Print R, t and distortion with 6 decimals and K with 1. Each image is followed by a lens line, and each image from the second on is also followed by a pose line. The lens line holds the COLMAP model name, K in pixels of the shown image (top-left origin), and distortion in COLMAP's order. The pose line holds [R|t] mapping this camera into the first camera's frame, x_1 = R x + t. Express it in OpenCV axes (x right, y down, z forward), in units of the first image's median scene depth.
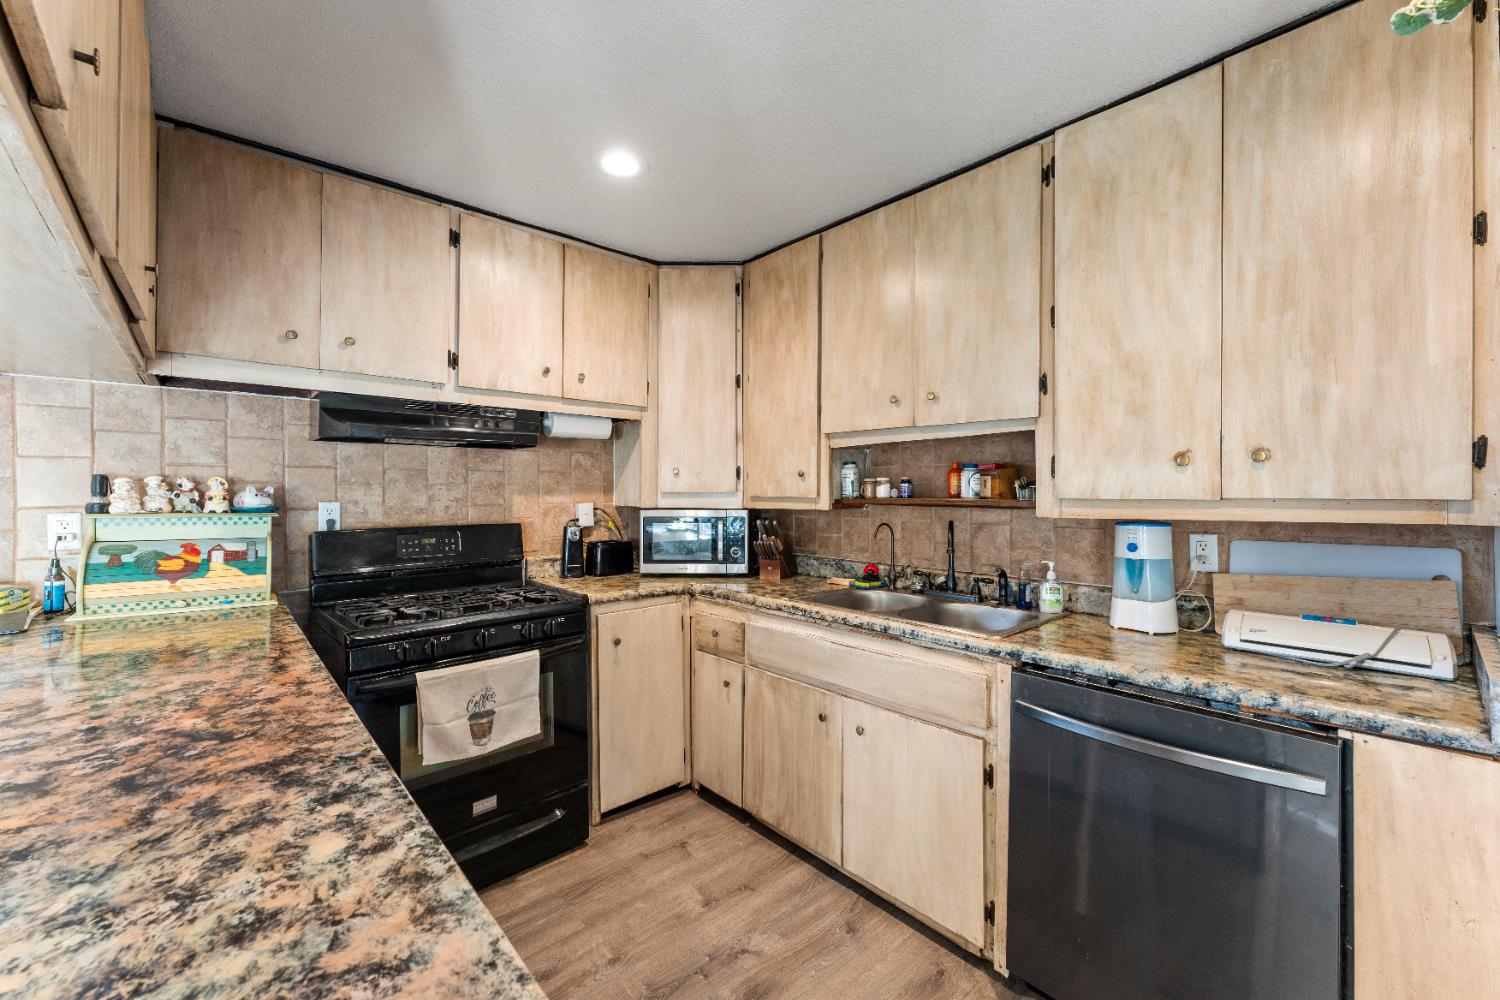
lens RADIAL K [[601.2, 0, 752.6], [0, 601.2, 492.7], [0, 0, 1]] dist [-0.000565, 0.000522]
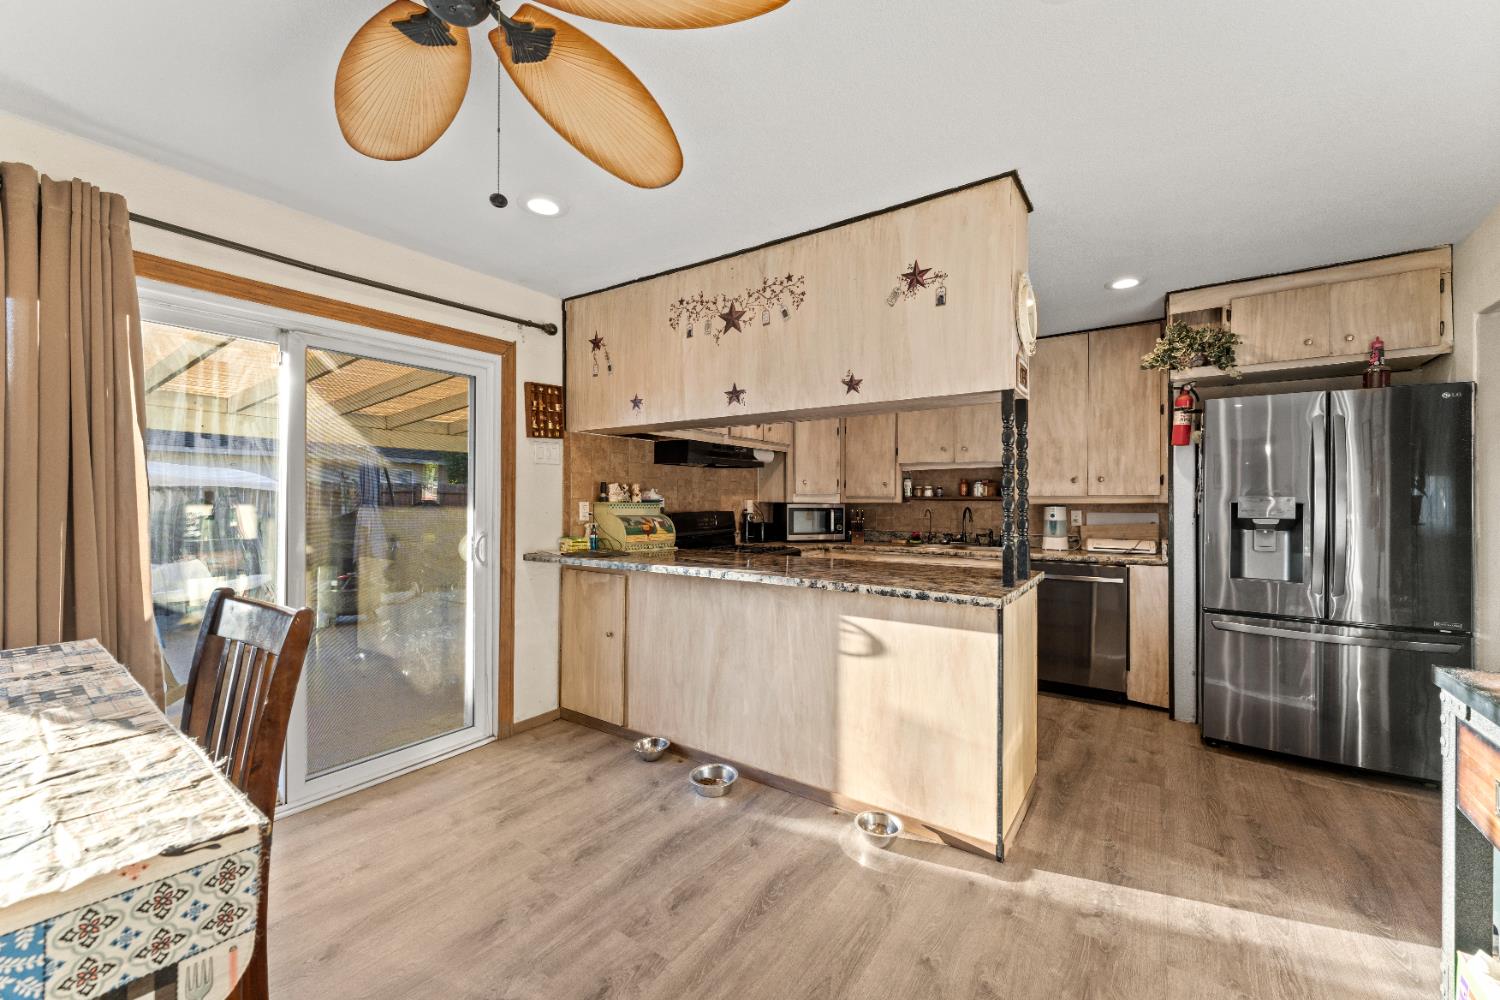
lens RADIAL K [[590.7, 0, 760.8], [0, 590.7, 501.3], [0, 0, 1]] dist [0.002131, 0.000277]
pose [[0.969454, 0.000516, 0.245274, -1.105210], [-0.001081, 0.999997, 0.002170, 0.028737], [-0.245272, -0.002369, 0.969451, -1.035789]]
